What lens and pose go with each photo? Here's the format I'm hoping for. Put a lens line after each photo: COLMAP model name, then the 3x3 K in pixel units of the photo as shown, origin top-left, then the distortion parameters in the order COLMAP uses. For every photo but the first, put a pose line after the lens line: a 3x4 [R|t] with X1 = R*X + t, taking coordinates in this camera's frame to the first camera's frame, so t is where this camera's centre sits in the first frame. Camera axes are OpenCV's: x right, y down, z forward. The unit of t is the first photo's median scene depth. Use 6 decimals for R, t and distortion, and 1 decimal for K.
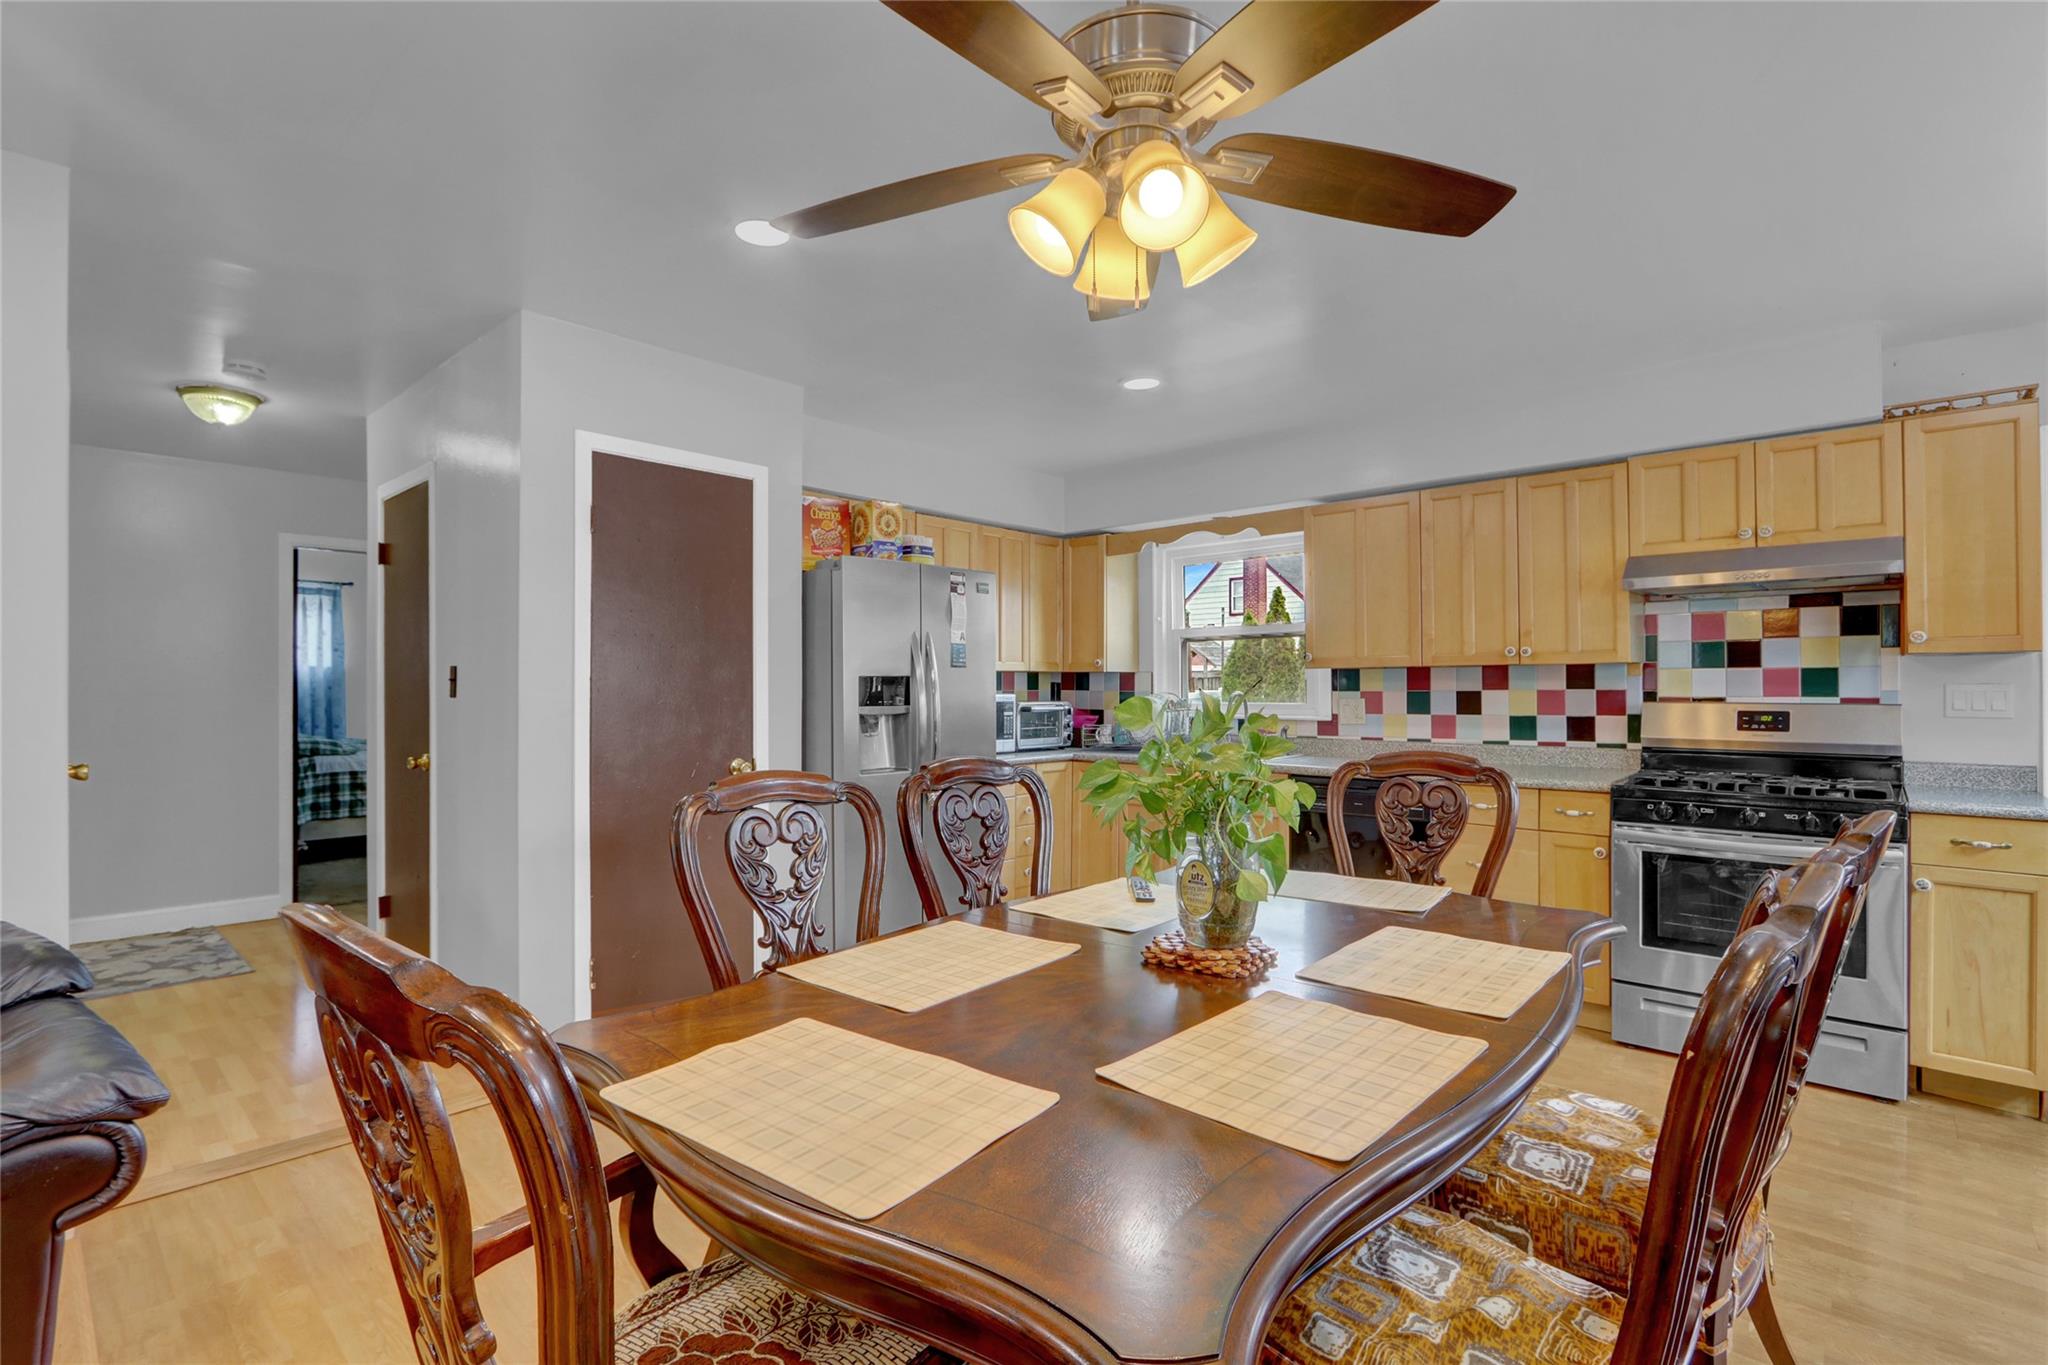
lens RADIAL K [[945.8, 0, 1006.8], [0, 945.8, 682.4], [0, 0, 1]] dist [-0.019062, 0.002921]
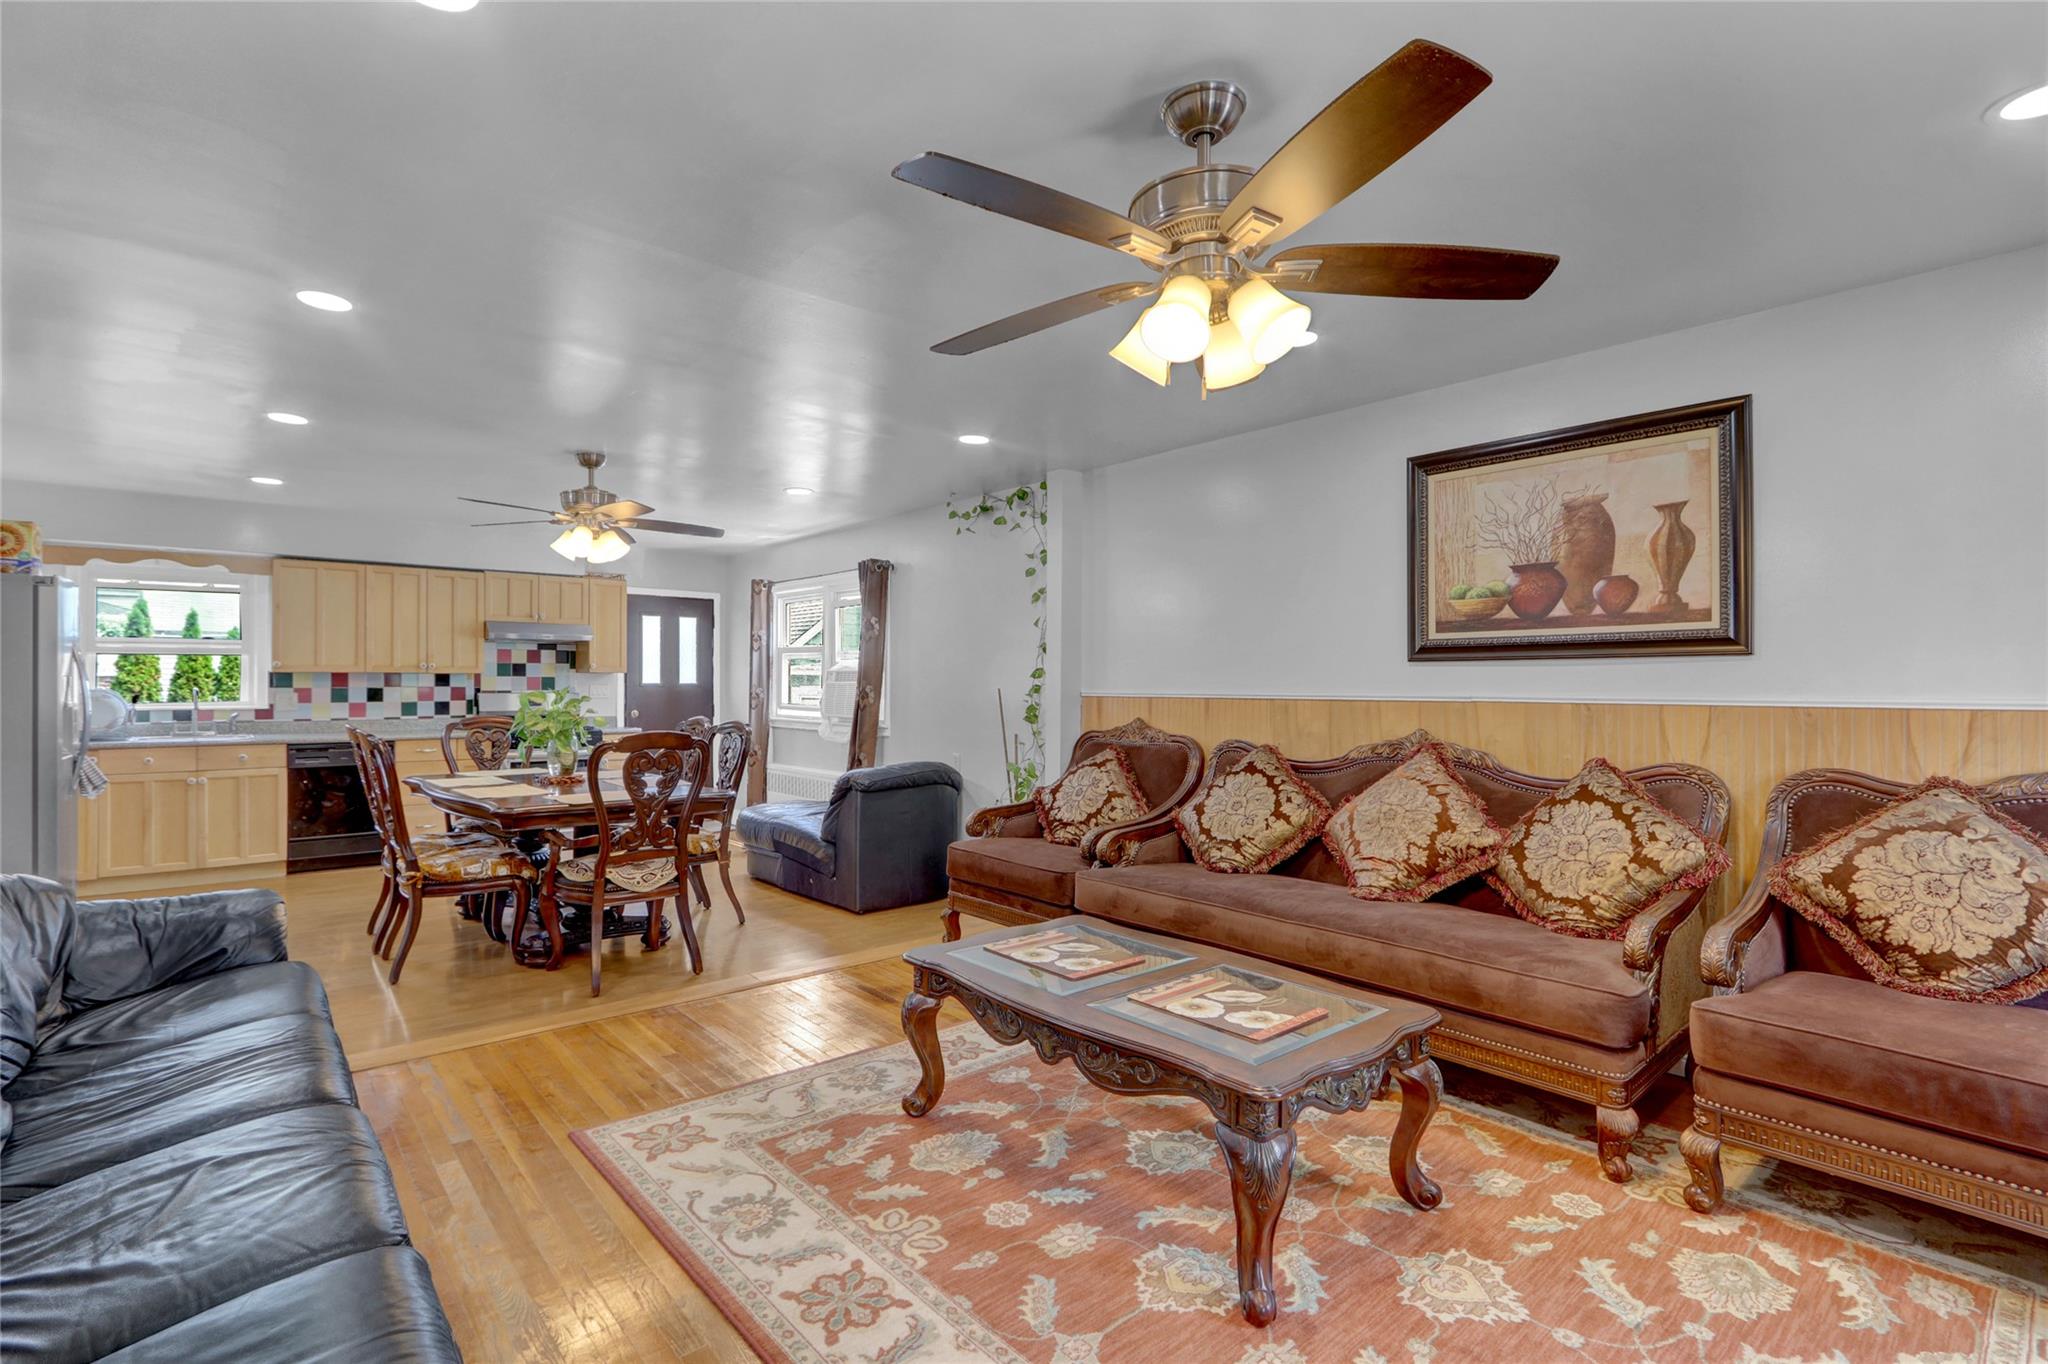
lens RADIAL K [[945.8, 0, 994.9], [0, 945.8, 696.1], [0, 0, 1]] dist [-0.019062, 0.002921]
pose [[0.118637, -0.010432, 0.992883, -1.129179], [-0.008569, 0.999897, 0.011530, -0.004919], [-0.992901, -0.009876, 0.118535, -0.299469]]
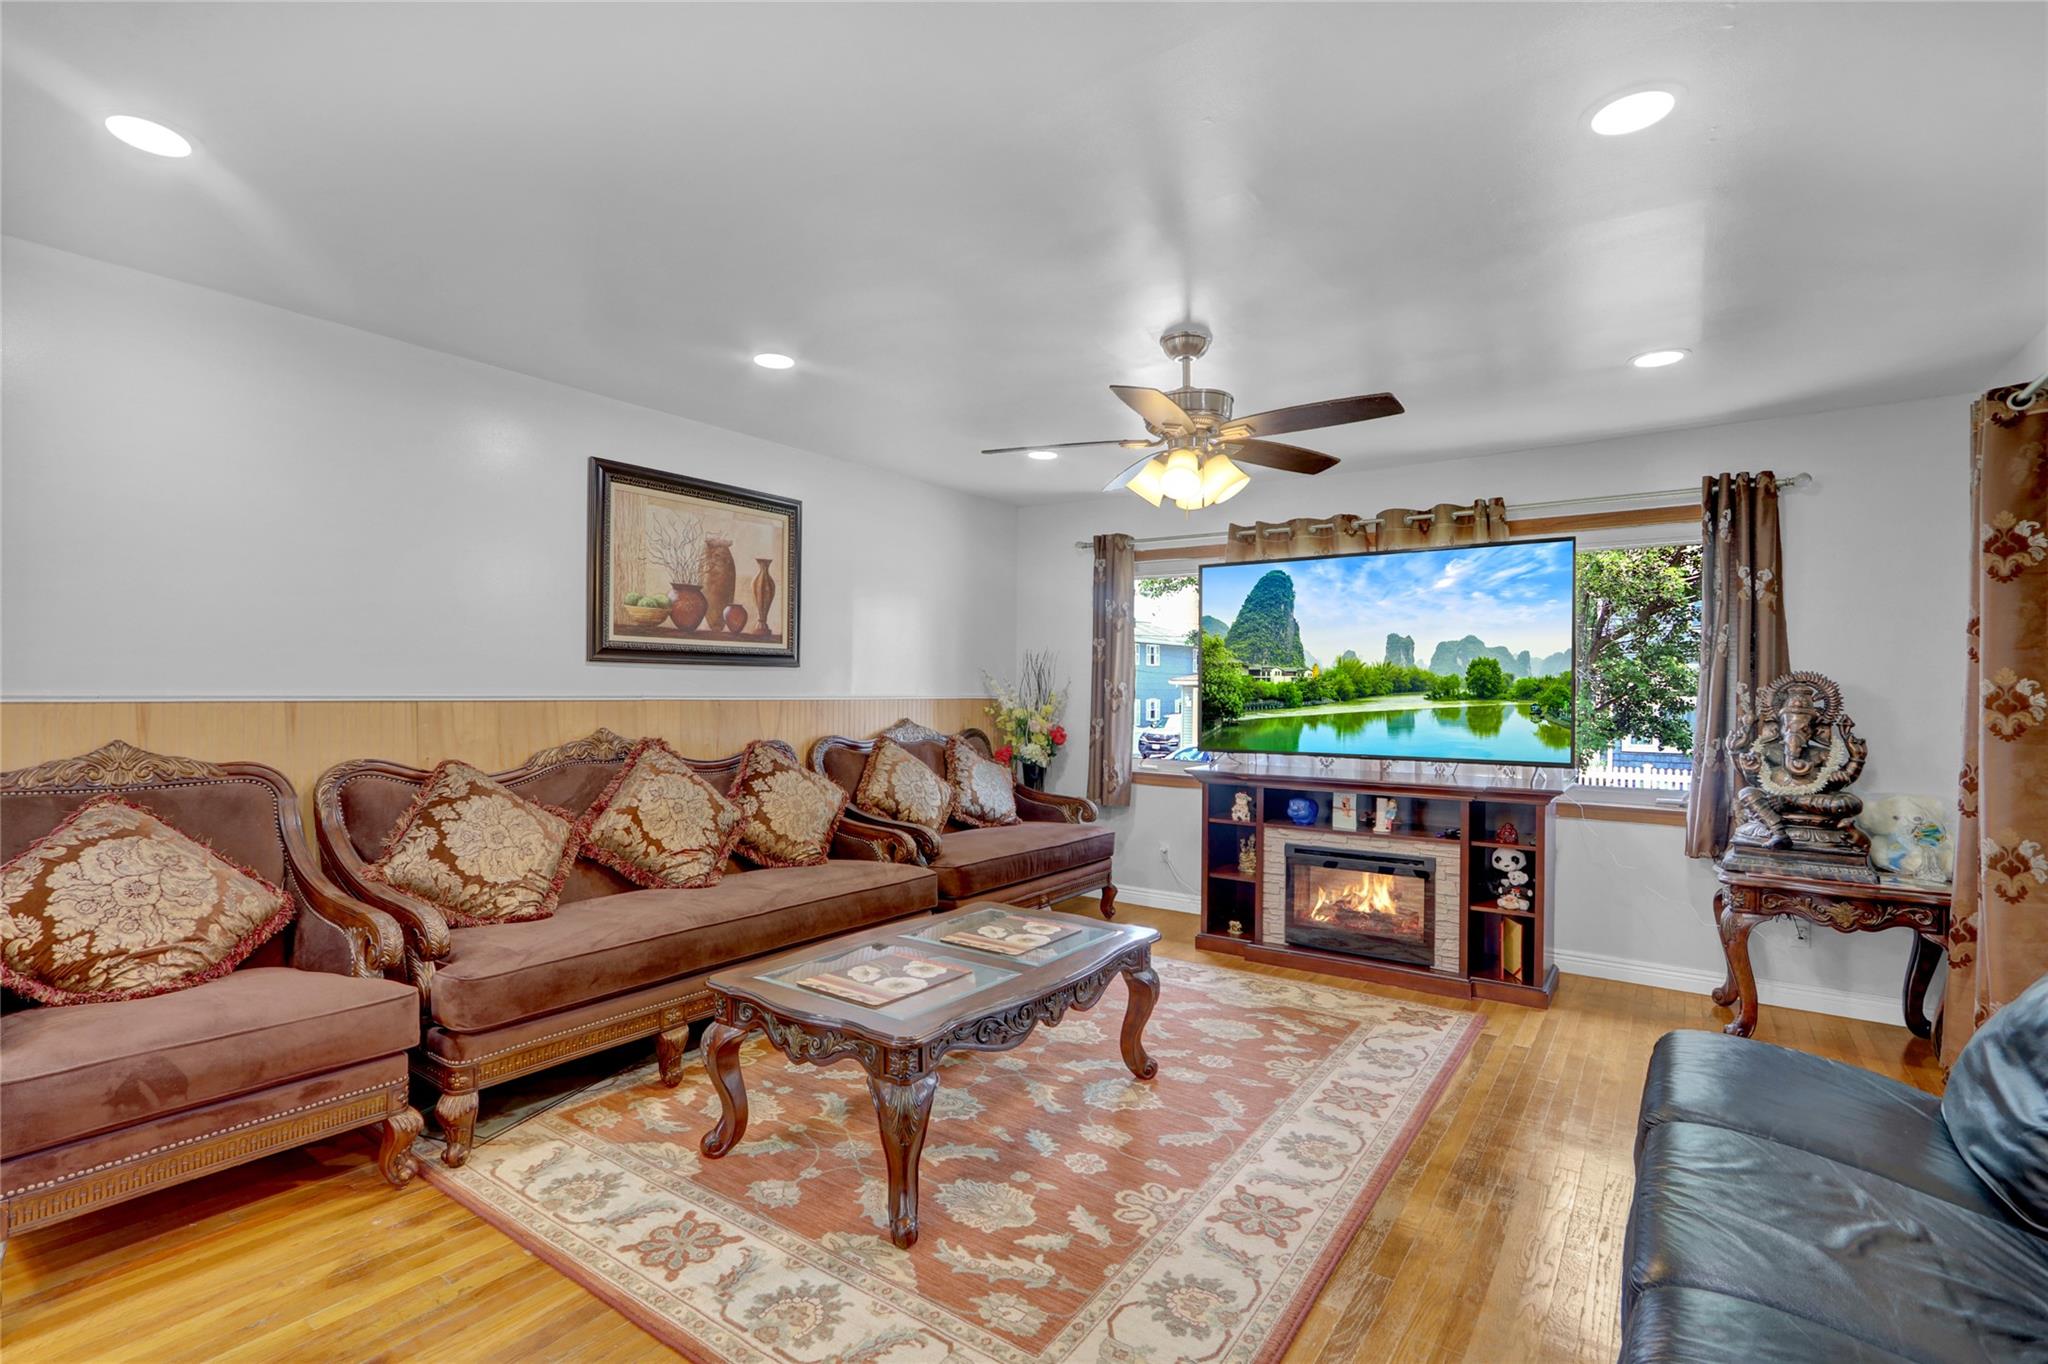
lens RADIAL K [[945.8, 0, 995.3], [0, 945.8, 686.2], [0, 0, 1]] dist [-0.019062, 0.002921]
pose [[-0.993272, -0.009250, -0.115437, -0.386991], [-0.008257, 0.999925, -0.009074, -0.001680], [0.115512, -0.008060, -0.993273, 0.427063]]
